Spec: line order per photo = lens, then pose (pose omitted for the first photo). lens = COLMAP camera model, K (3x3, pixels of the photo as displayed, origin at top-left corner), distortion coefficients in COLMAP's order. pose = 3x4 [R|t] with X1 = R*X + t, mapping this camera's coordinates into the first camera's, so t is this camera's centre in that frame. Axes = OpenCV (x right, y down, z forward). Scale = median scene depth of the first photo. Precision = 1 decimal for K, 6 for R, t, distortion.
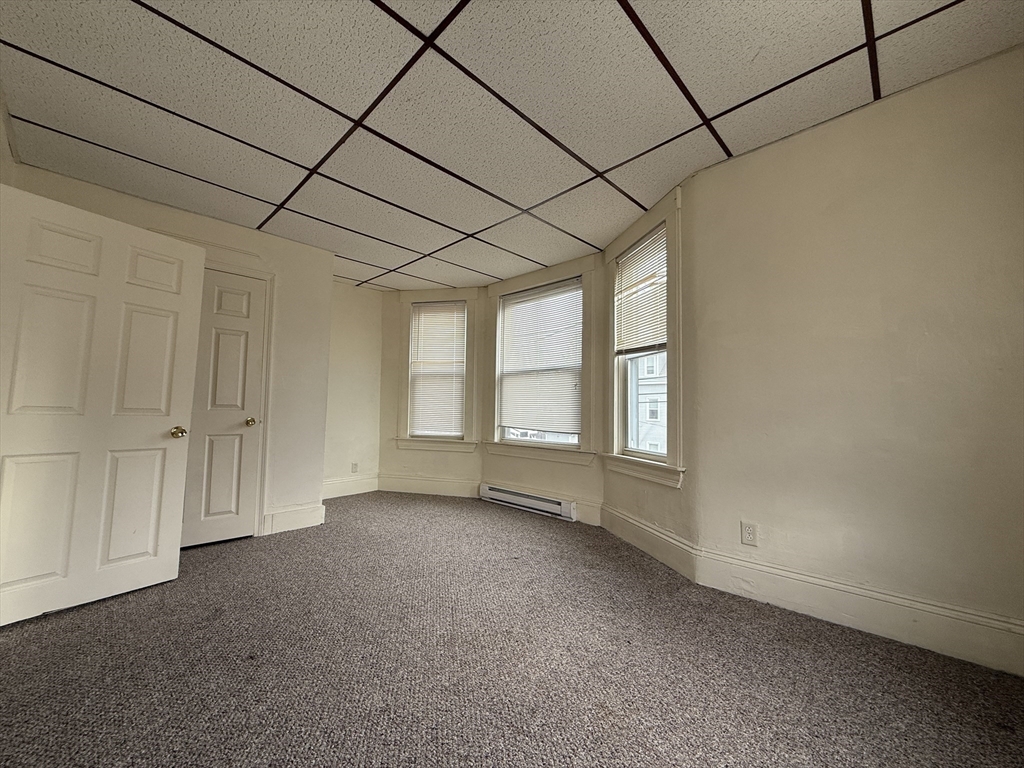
lens RADIAL K [[410.9, 0, 515.7], [0, 410.9, 387.9], [0, 0, 1]] dist [0.001586, -0.000346]
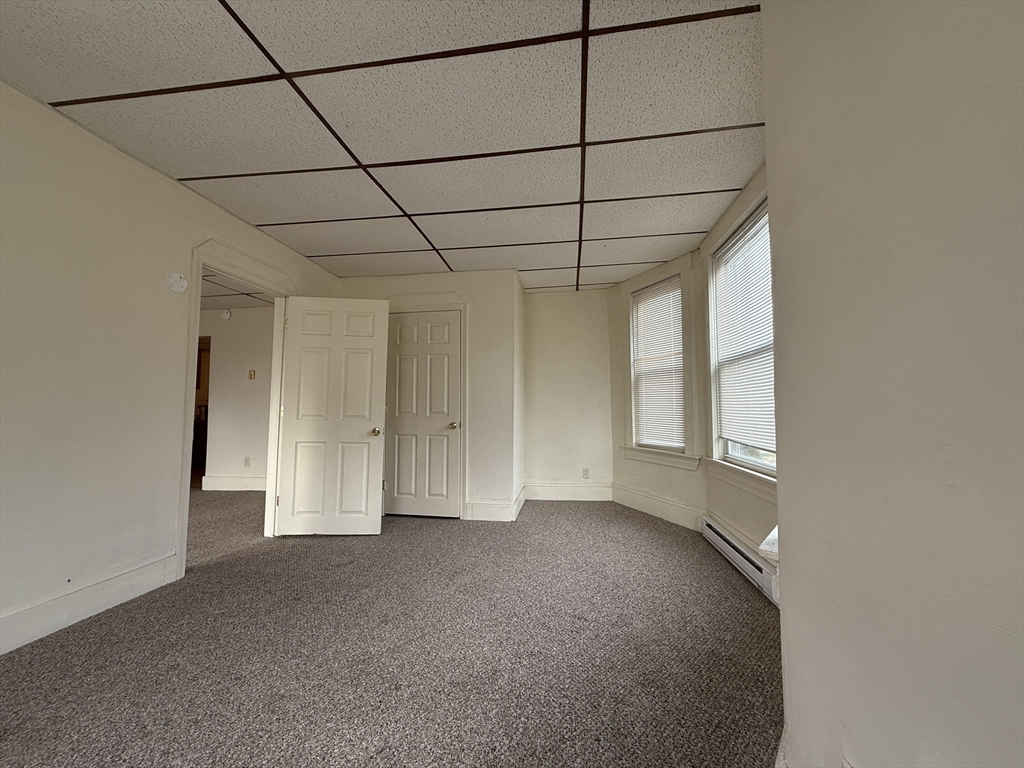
lens RADIAL K [[410.9, 0, 504.7], [0, 410.9, 388.7], [0, 0, 1]] dist [0.001586, -0.000346]
pose [[0.570660, -0.054543, -0.819373, 0.480334], [0.049240, 0.998269, -0.032158, 0.019427], [0.819709, -0.021994, 0.572358, 0.423682]]
